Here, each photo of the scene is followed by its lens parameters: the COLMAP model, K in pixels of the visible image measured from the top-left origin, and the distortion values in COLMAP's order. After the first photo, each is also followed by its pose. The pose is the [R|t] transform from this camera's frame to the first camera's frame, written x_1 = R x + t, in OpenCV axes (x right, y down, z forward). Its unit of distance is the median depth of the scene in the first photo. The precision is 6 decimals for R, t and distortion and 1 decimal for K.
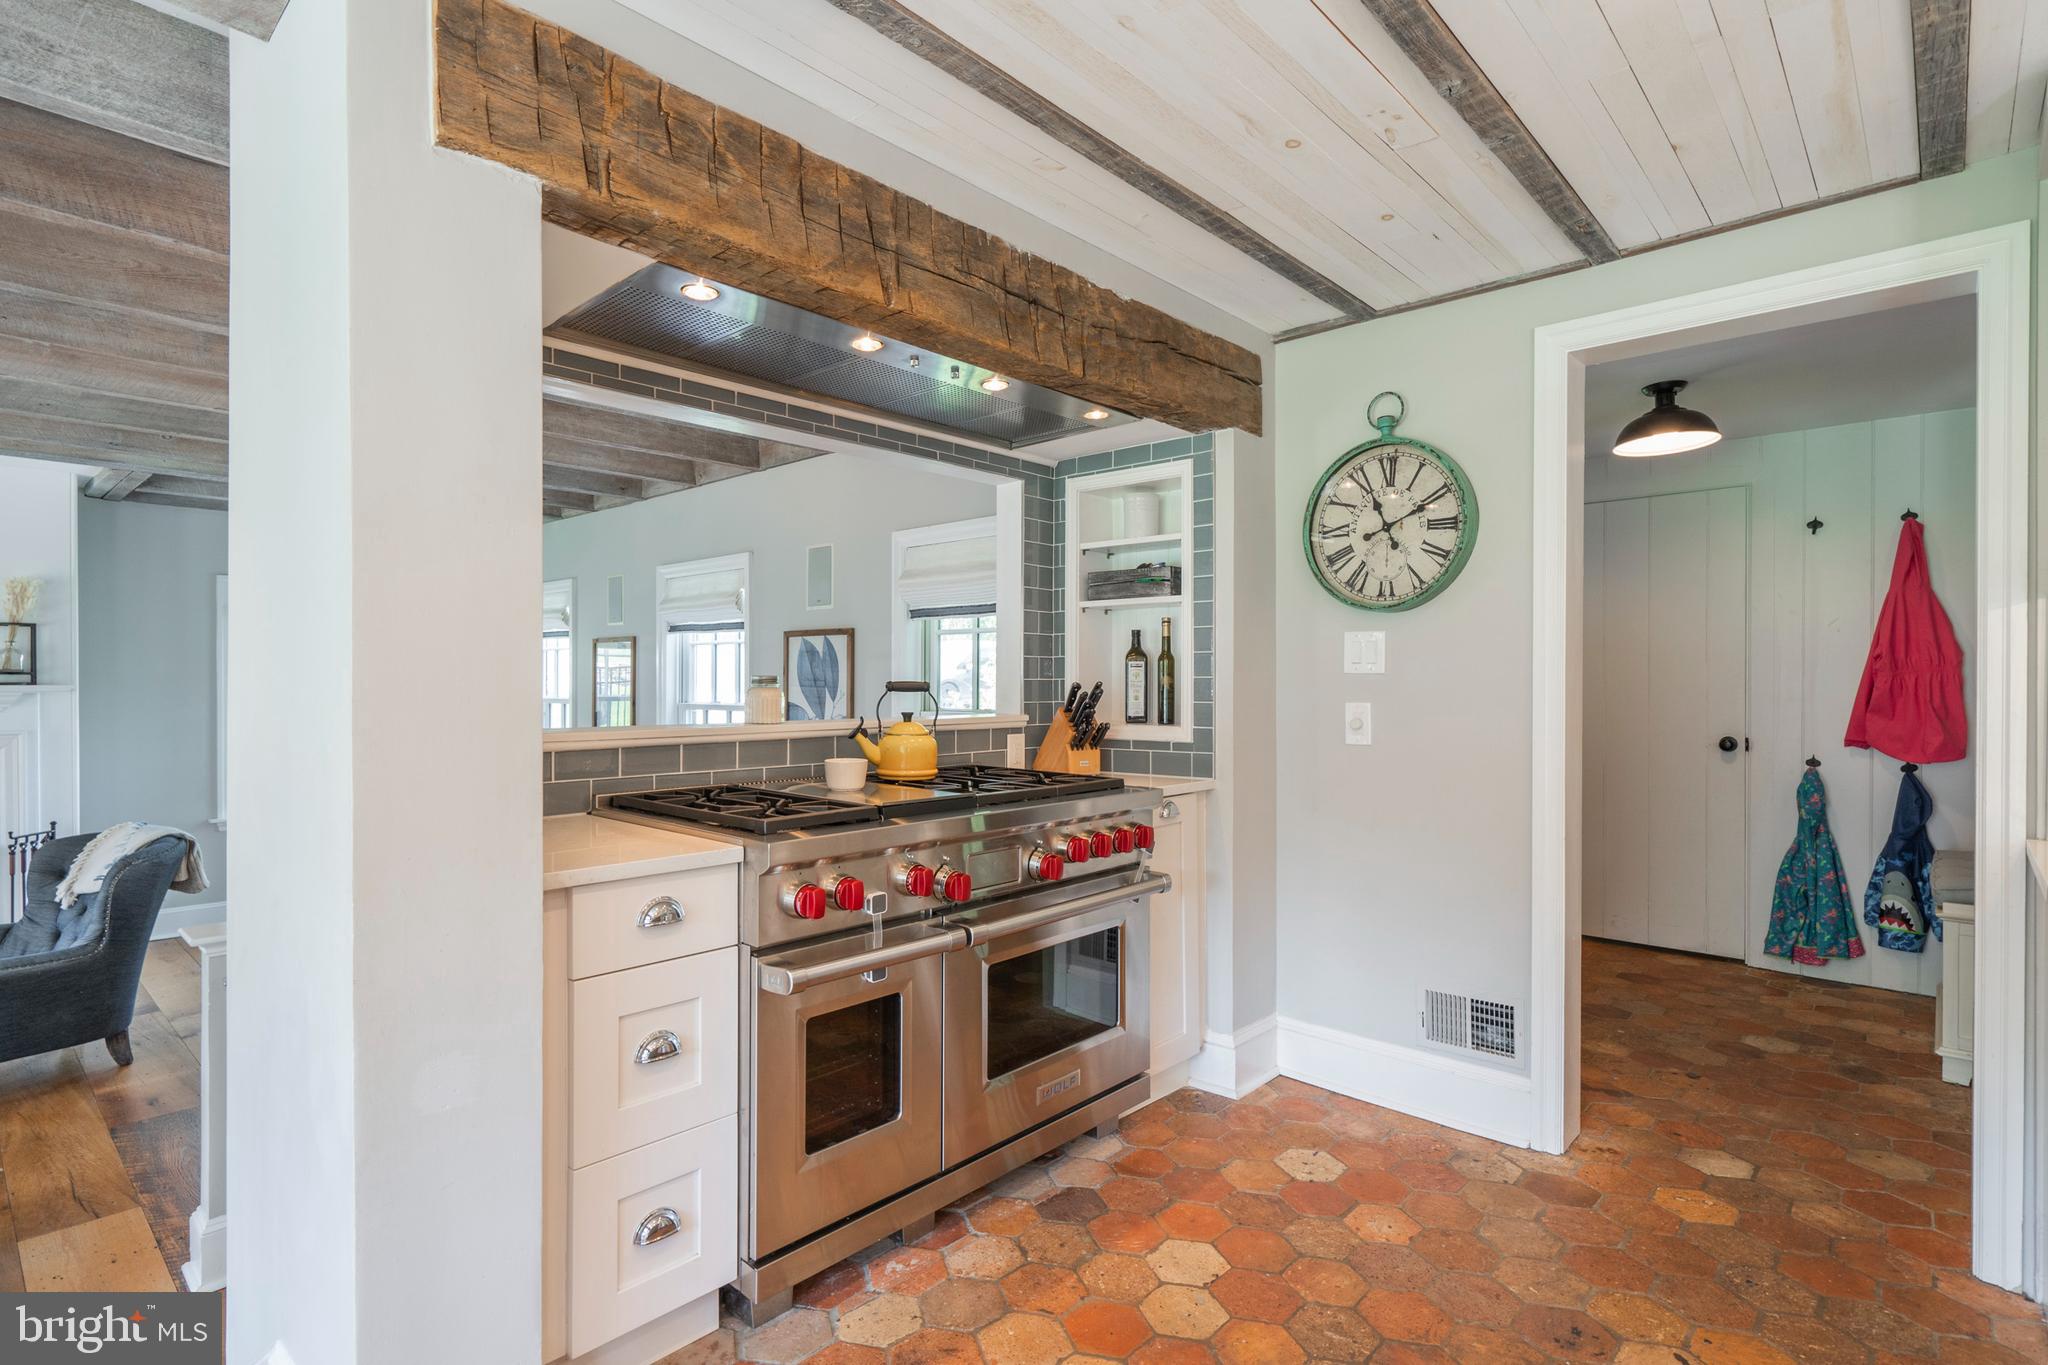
lens RADIAL K [[1058.2, 0, 994.6], [0, 1058.2, 683.8], [0, 0, 1]] dist [-0.003054, 0.003941]
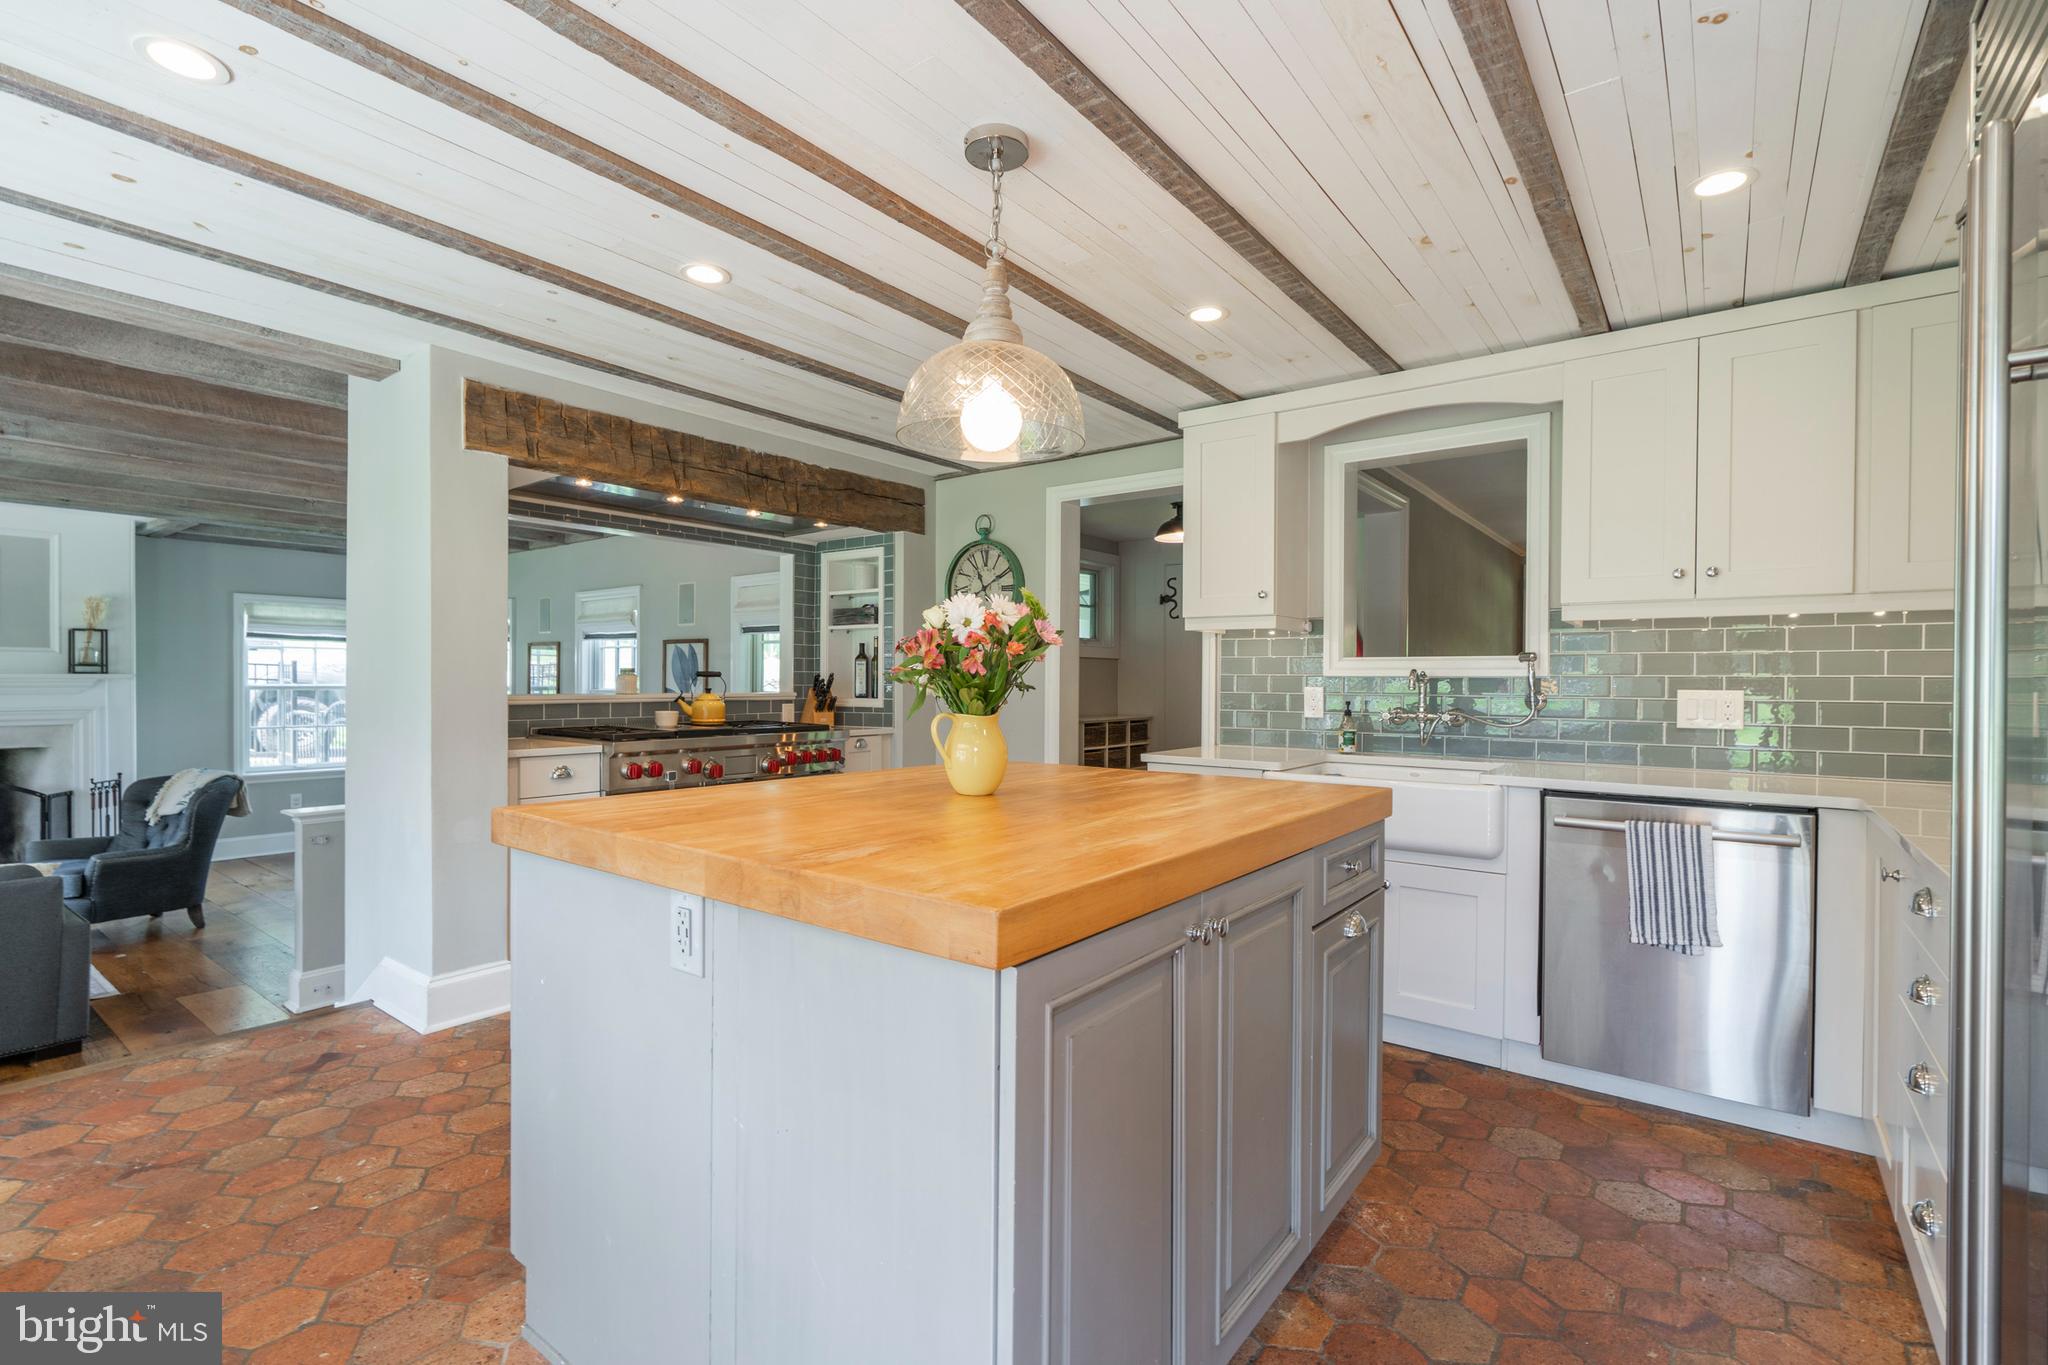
lens RADIAL K [[944.5, 0, 1004.2], [0, 944.5, 683.8], [0, 0, 1]] dist [-0.004884, 0.001708]
pose [[0.994357, 0.003837, 0.106020, 0.196418], [-0.003950, 0.999992, 0.000861, 0.012487], [-0.106016, -0.001275, 0.994364, -0.526827]]
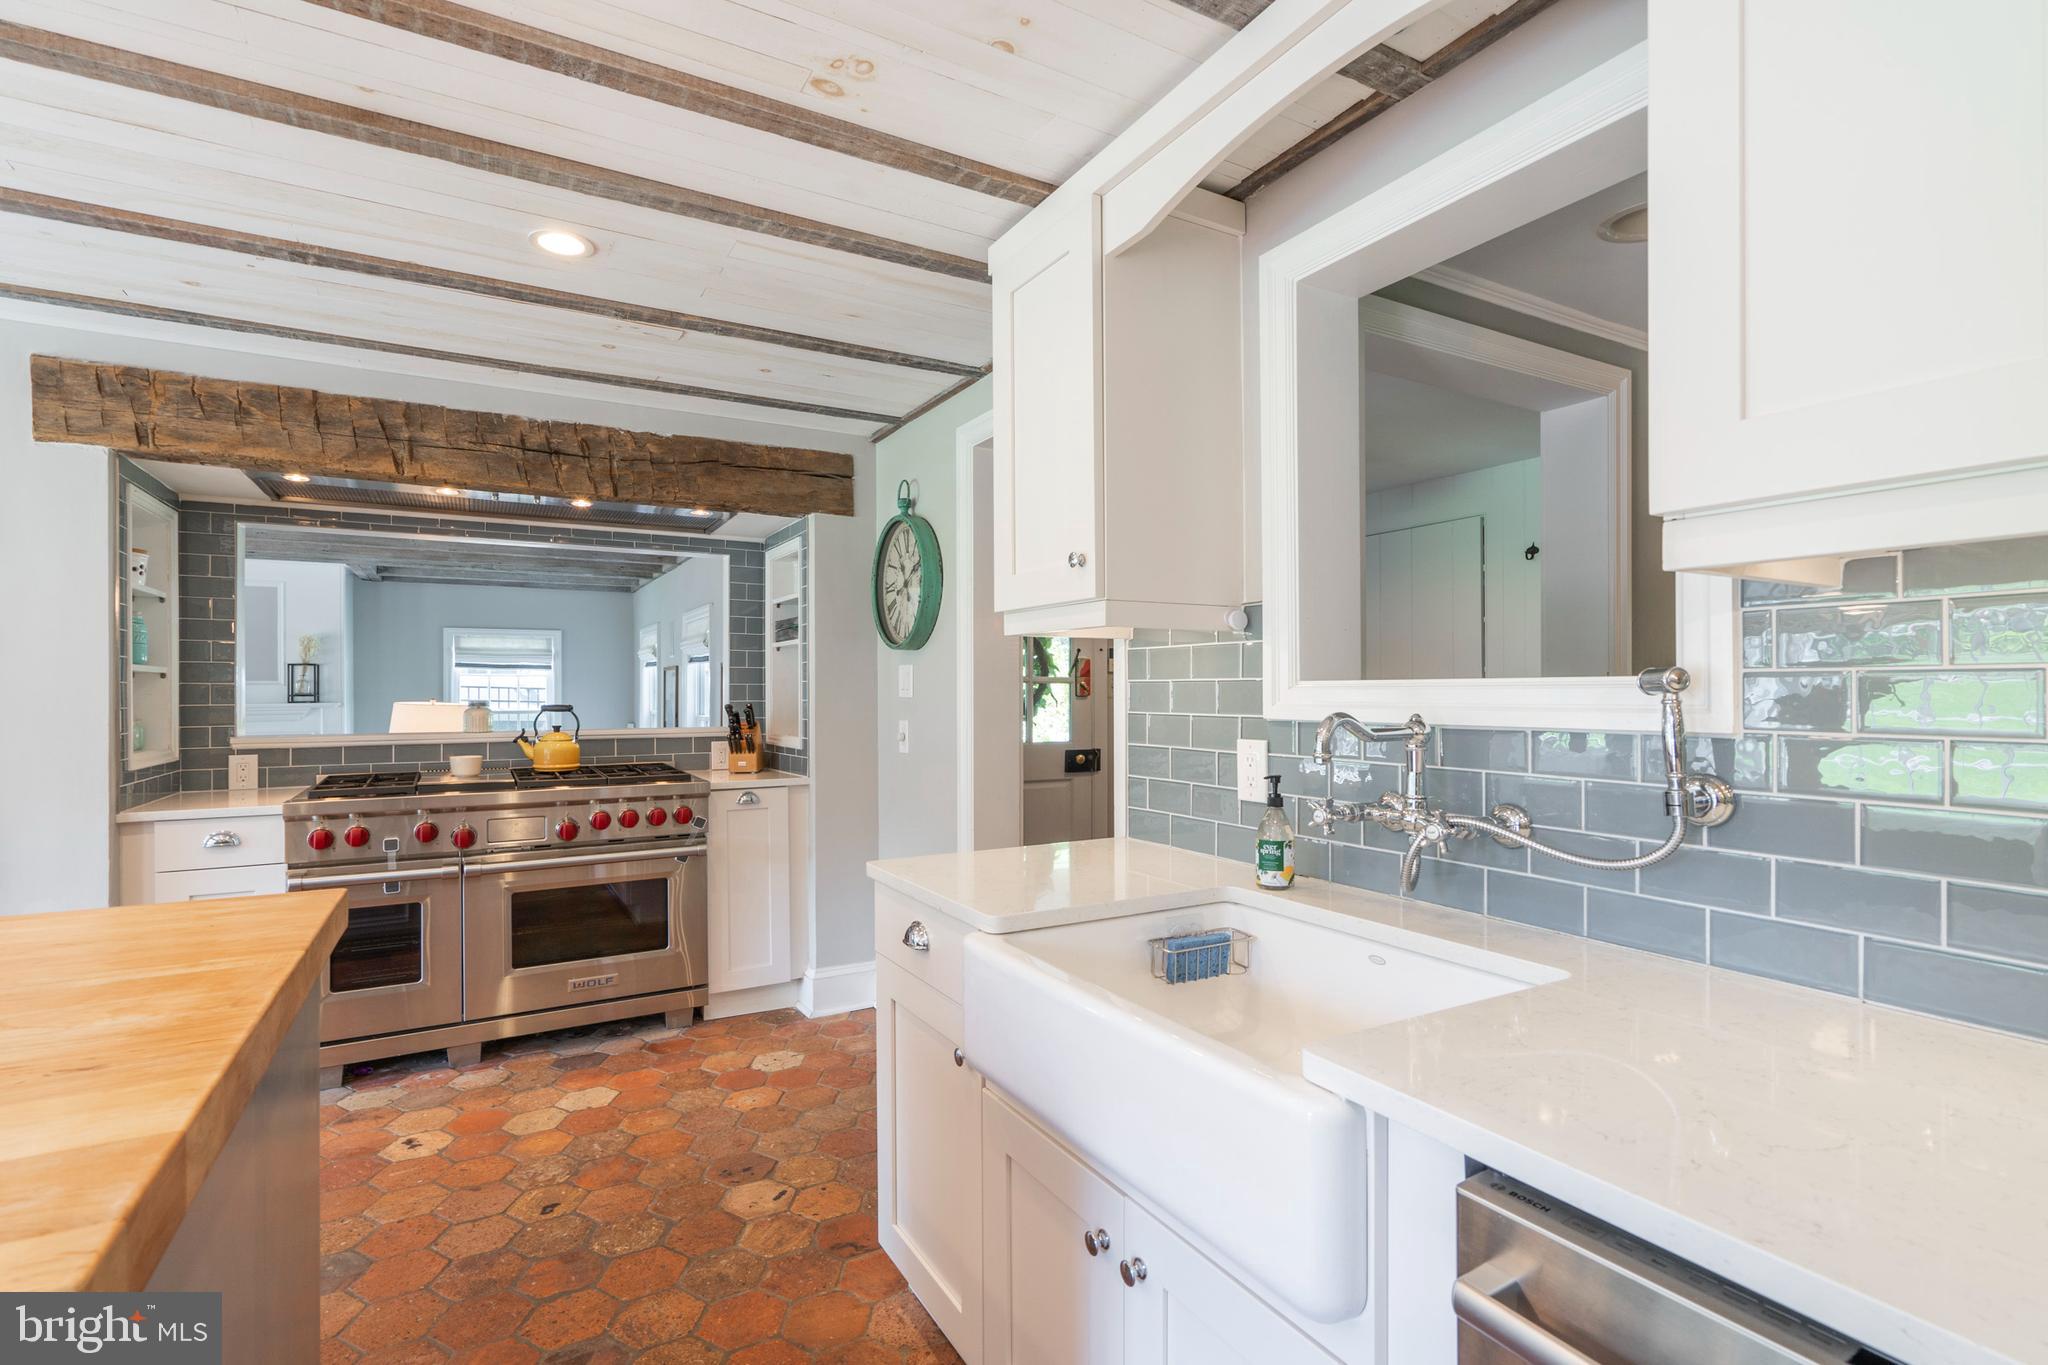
lens RADIAL K [[944.5, 0, 971.4], [0, 944.5, 689.3], [0, 0, 1]] dist [-0.004884, 0.001708]
pose [[0.953487, -0.005041, -0.301391, 0.670179], [0.003114, 0.999972, -0.006872, -0.010101], [0.301417, 0.005614, 0.953476, -0.062097]]
